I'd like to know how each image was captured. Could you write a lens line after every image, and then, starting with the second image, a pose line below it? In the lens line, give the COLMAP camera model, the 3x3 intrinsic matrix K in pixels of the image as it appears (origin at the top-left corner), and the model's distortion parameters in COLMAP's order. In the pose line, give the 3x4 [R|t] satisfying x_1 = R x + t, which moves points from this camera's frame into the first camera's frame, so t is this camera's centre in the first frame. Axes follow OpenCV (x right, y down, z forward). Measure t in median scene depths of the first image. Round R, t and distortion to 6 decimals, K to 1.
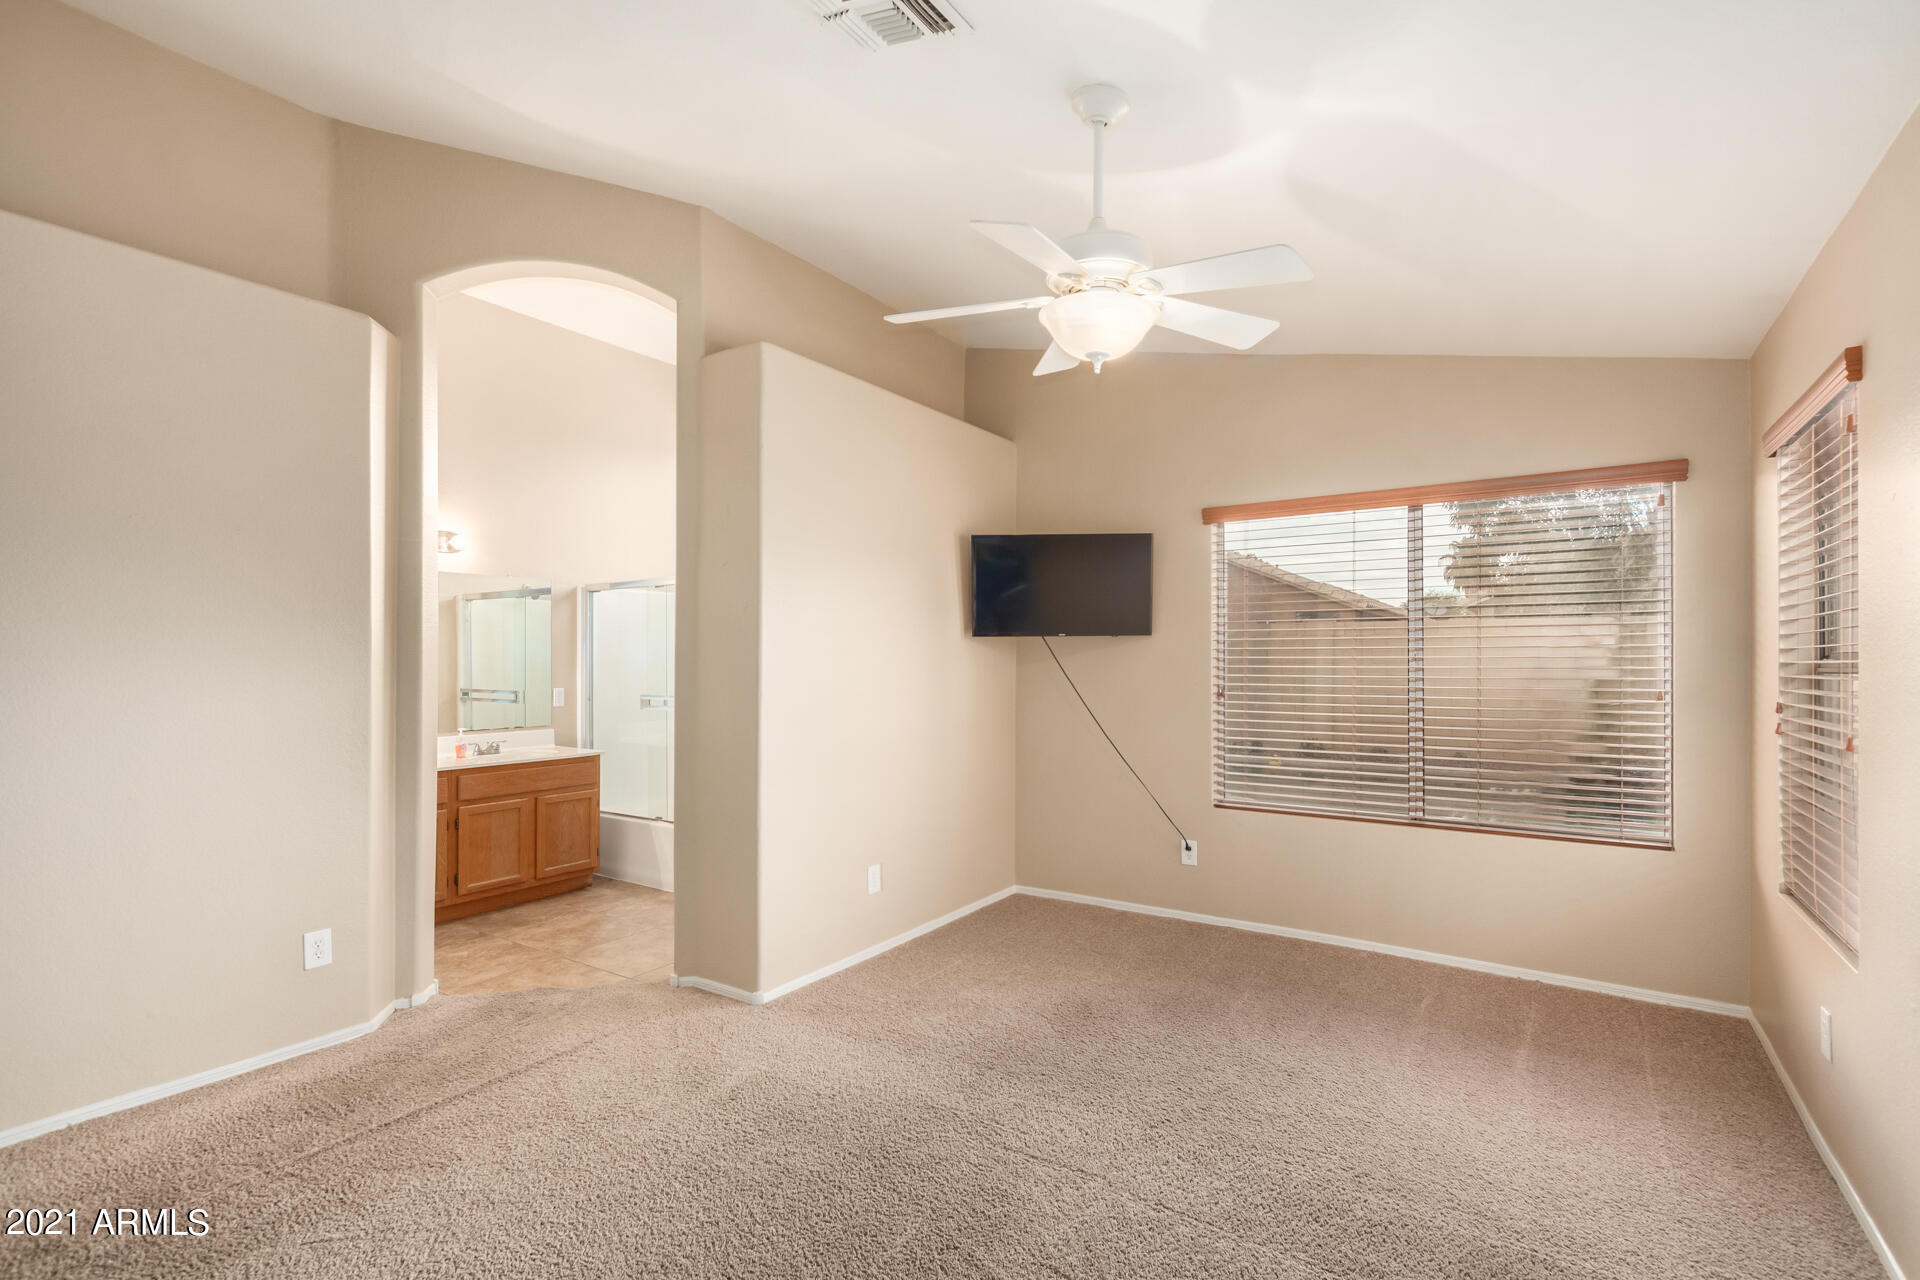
lens RADIAL K [[893.2, 0, 956.1], [0, 893.2, 639.4], [0, 0, 1]] dist [-0.001187, -0.000382]
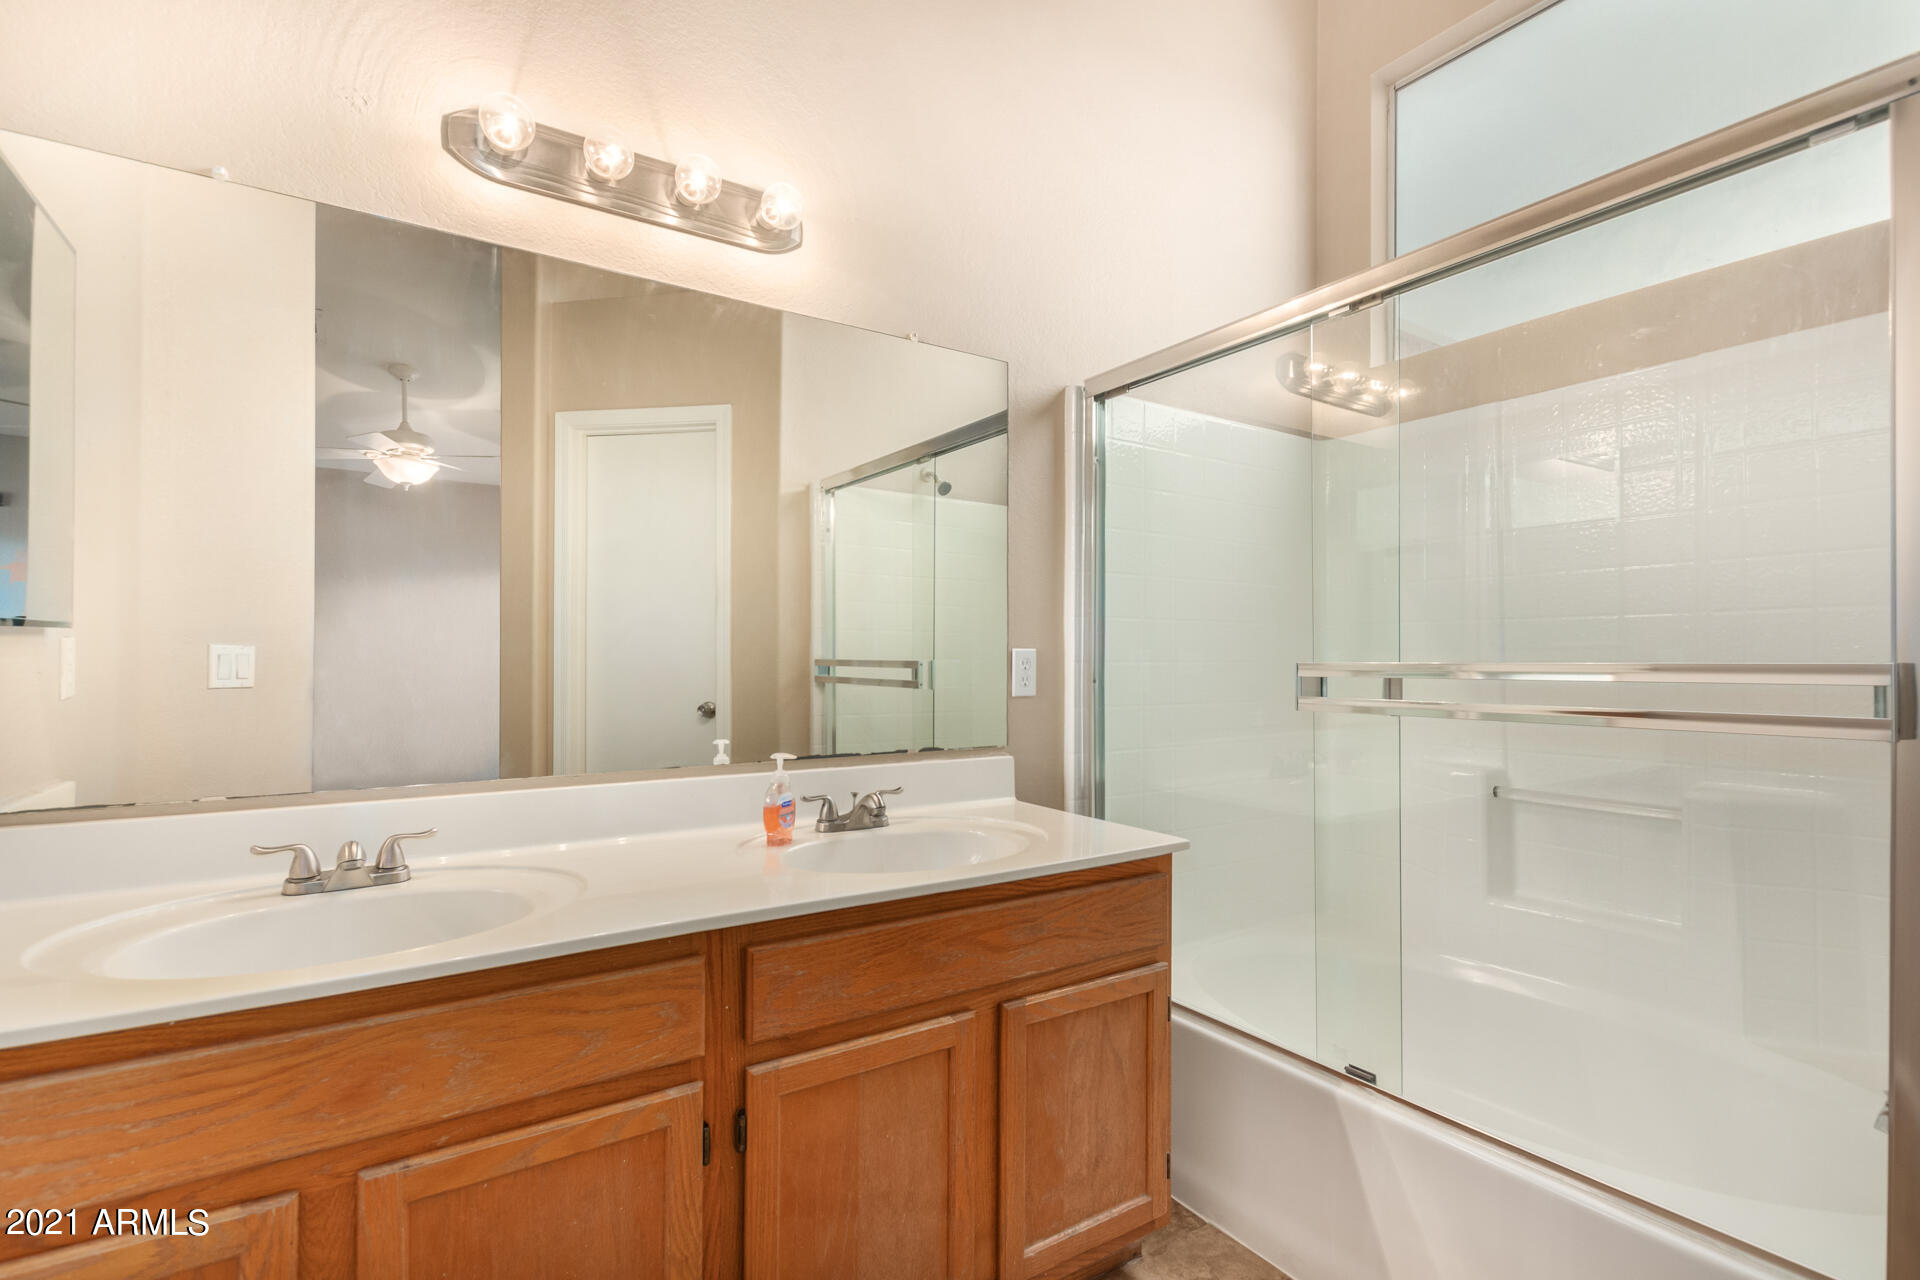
lens RADIAL K [[893.2, 0, 958.0], [0, 893.2, 650.9], [0, 0, 1]] dist [-0.001187, -0.000382]
pose [[0.926903, 0.006805, -0.375239, -0.354311], [-0.003502, 0.999949, 0.009483, 0.056434], [0.375284, -0.007476, 0.926880, 0.688047]]
